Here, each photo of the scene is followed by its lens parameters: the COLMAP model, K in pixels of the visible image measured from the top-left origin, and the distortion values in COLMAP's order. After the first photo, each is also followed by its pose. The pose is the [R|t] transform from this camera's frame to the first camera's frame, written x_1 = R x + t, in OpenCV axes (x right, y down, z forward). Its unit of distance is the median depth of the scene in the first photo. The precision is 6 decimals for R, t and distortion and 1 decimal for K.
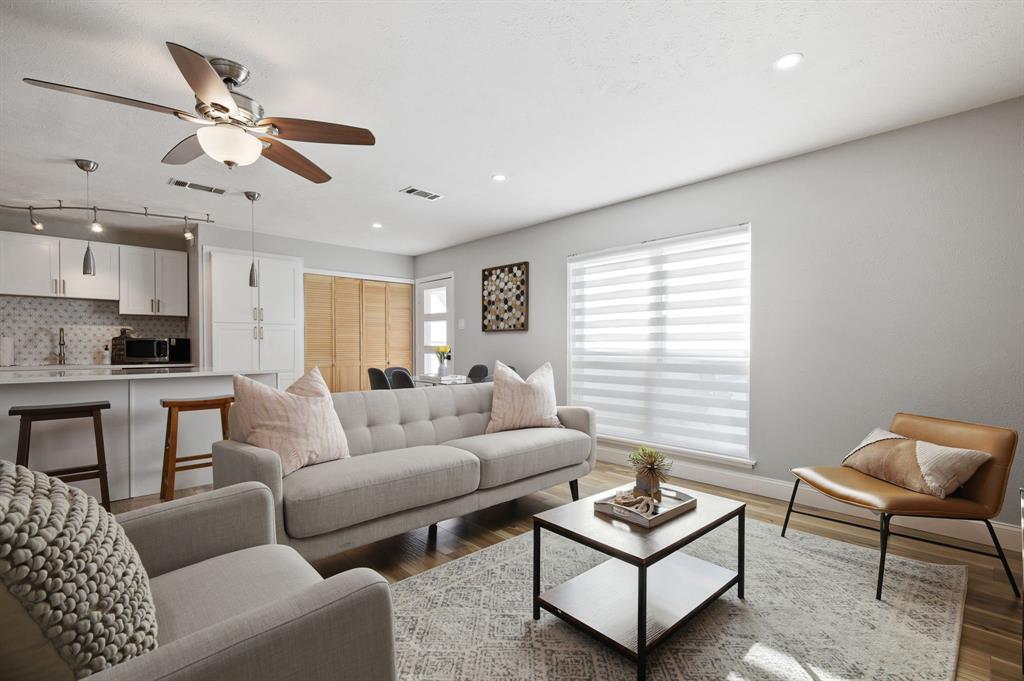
lens RADIAL K [[456.2, 0, 515.5], [0, 456.2, 349.2], [0, 0, 1]] dist [0.003968, 0.000707]
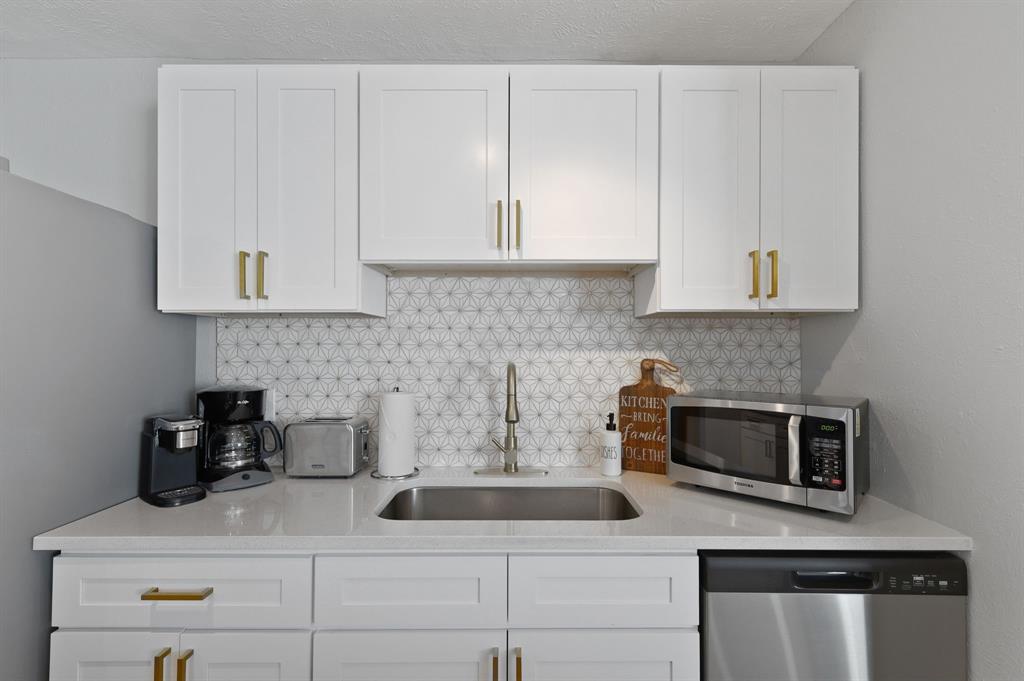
lens RADIAL K [[456.2, 0, 519.8], [0, 456.2, 343.8], [0, 0, 1]] dist [0.003968, 0.000707]
pose [[0.733523, -0.006406, -0.679635, -0.717958], [-0.004310, 0.999892, -0.014076, -0.051877], [0.679651, 0.013254, 0.733416, 0.718534]]
